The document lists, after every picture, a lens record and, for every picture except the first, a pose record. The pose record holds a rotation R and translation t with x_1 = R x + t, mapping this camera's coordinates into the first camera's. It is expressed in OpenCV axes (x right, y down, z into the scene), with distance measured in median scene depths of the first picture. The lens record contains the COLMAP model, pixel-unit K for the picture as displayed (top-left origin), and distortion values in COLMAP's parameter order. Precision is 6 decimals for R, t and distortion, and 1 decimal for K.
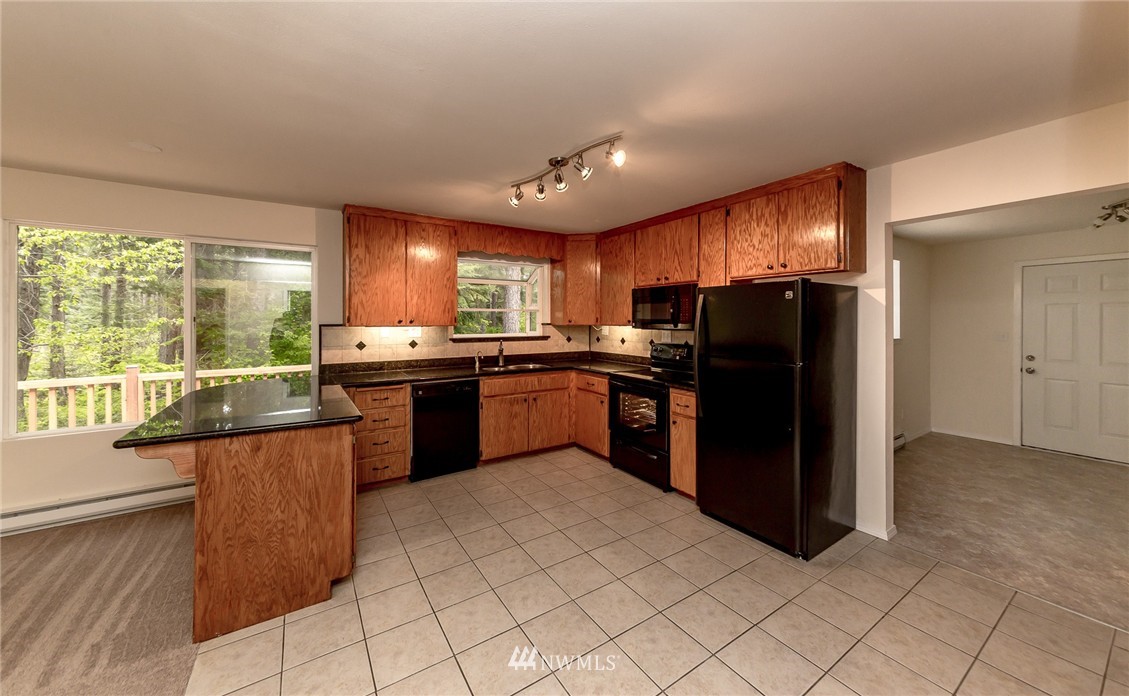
lens RADIAL K [[407.1, 0, 569.3], [0, 407.1, 322.6], [0, 0, 1]] dist [0.006854, 0.000043]
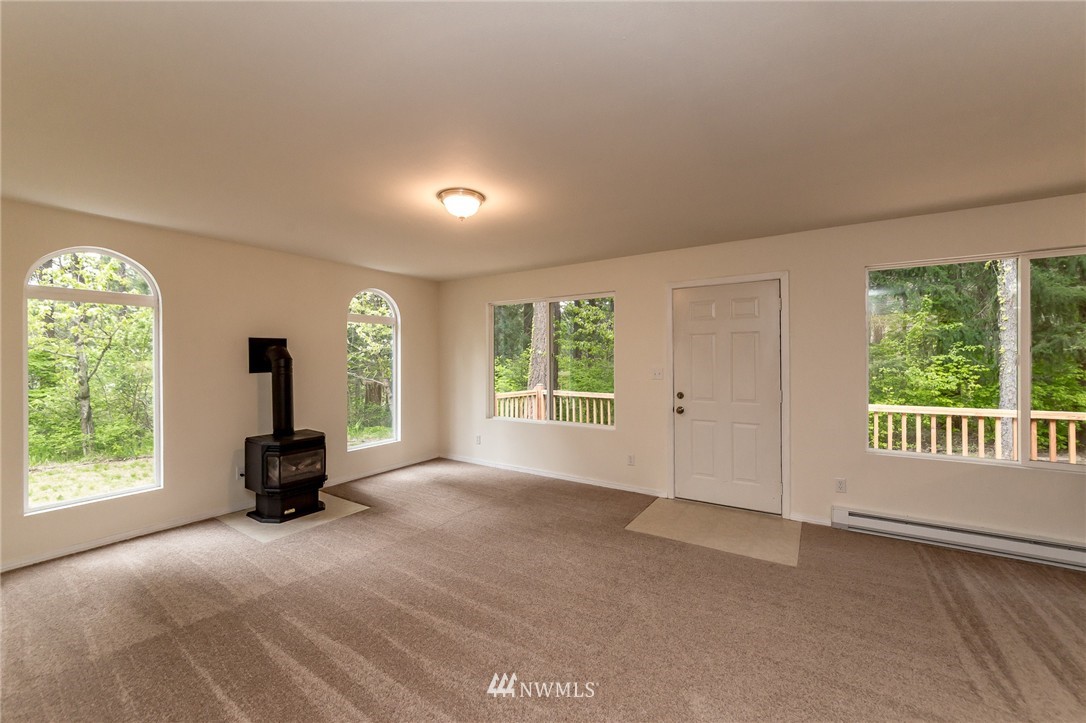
lens RADIAL K [[432.6, 0, 543.0], [0, 432.6, 361.5], [0, 0, 1]] dist [-0.000271, -0.000051]
pose [[0.398938, 0.006818, -0.916953, -0.439438], [-0.001462, 0.999976, 0.006799, 0.011136], [0.916977, -0.001372, 0.398938, -0.256043]]
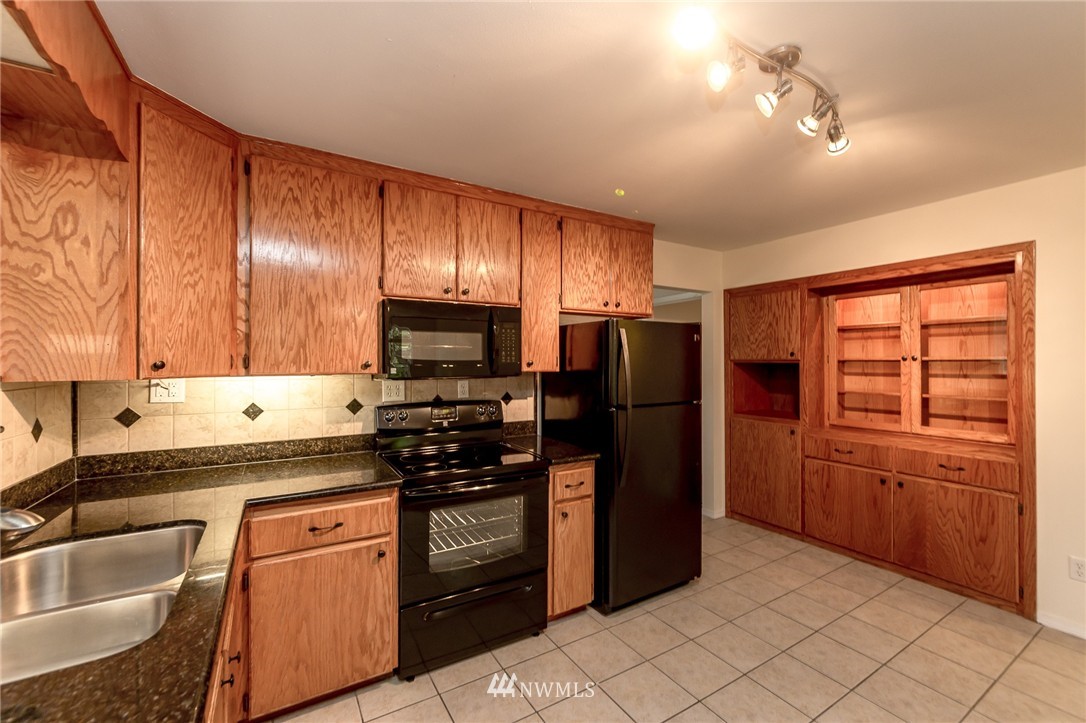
lens RADIAL K [[444.6, 0, 543.0], [0, 444.6, 361.5], [0, 0, 1]] dist [-0.002812, -0.000610]
pose [[0.040461, -0.001895, 0.999179, -0.397972], [0.007333, 0.999972, 0.001599, -0.006859], [-0.999154, 0.007262, 0.040473, 0.846398]]
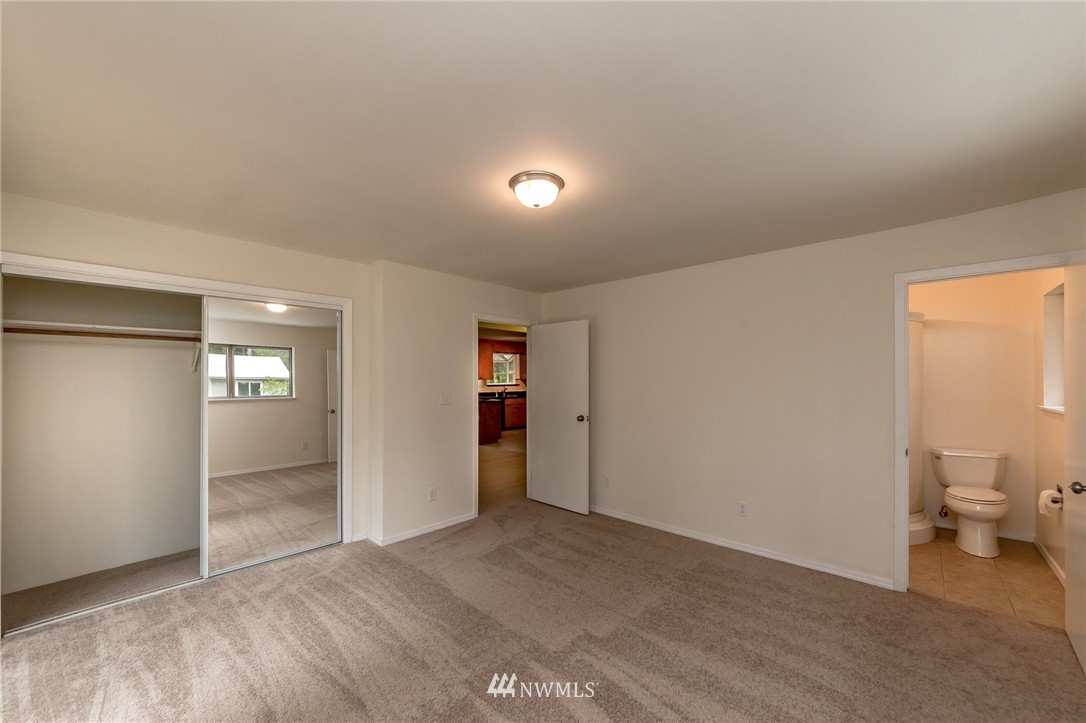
lens RADIAL K [[419.3, 0, 543.0], [0, 419.3, 361.5], [0, 0, 1]] dist [-0.001714, -0.000097]
pose [[0.970458, 0.008327, 0.241127, -0.663550], [0.002446, 0.999013, -0.044346, 0.011514], [-0.241258, 0.043625, 0.969480, -1.865363]]
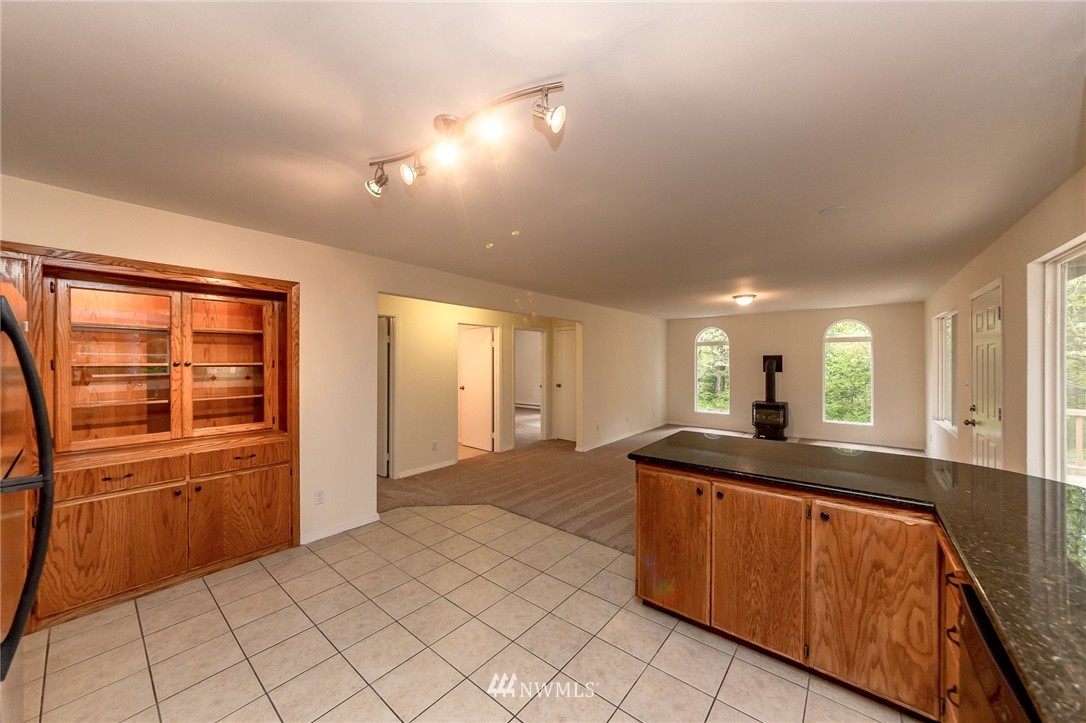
lens RADIAL K [[381.0, 0, 543.0], [0, 381.0, 361.5], [0, 0, 1]] dist [-0.000482, -0.000016]
pose [[-0.956639, 0.000463, -0.291276, 0.005654], [-0.000502, 0.999995, 0.003238, -0.013568], [0.291276, 0.003244, -0.956634, 1.070837]]
